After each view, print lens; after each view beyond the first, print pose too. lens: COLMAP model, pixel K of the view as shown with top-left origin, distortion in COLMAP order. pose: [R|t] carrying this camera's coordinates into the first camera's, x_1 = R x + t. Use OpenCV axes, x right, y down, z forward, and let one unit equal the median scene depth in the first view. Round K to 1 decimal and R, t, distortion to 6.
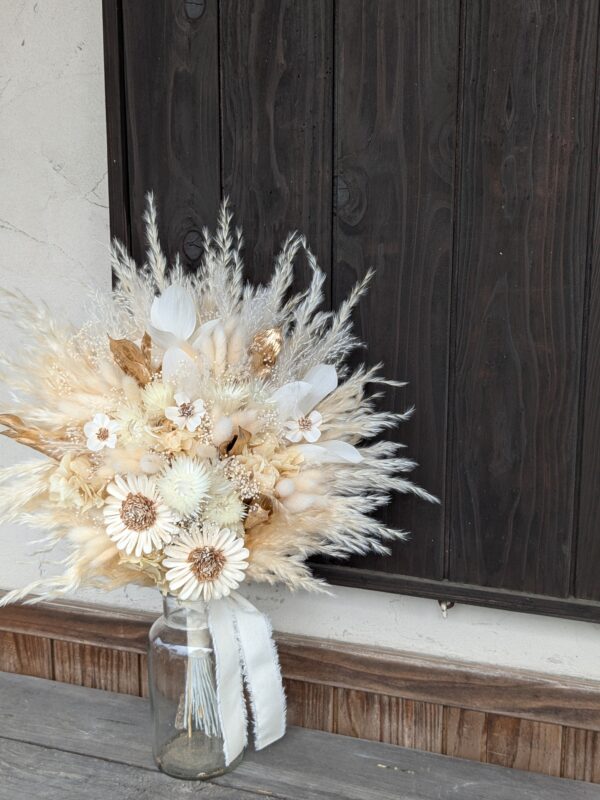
lens RADIAL K [[929.3, 0, 289.4], [0, 929.3, 393.9], [0, 0, 1]] dist [0.003241, 0.000000]
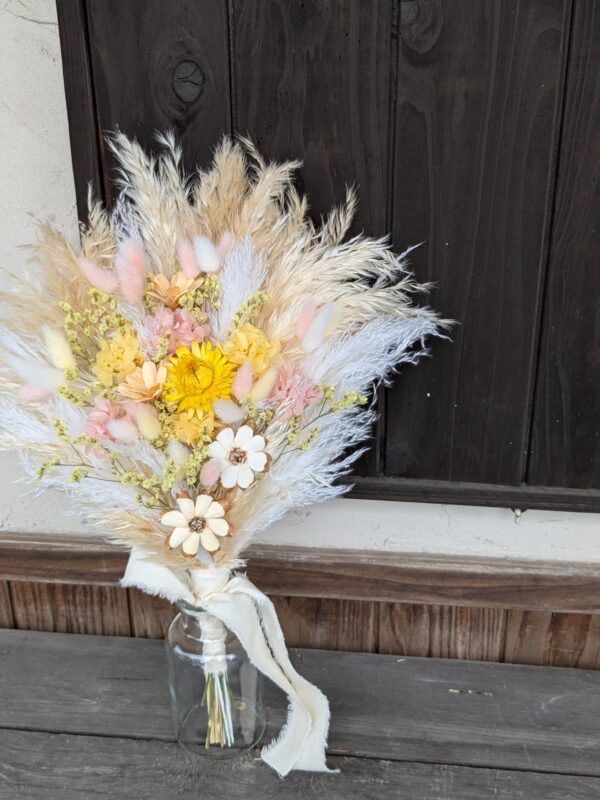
lens RADIAL K [[929.3, 0, 283.2], [0, 929.3, 363.3], [0, 0, 1]] dist [0.003241, 0.000000]
pose [[0.971850, -0.102270, 0.212246, -0.209497], [0.051358, 0.971169, 0.232793, -0.113740], [-0.229935, -0.215340, 0.949083, 0.259928]]
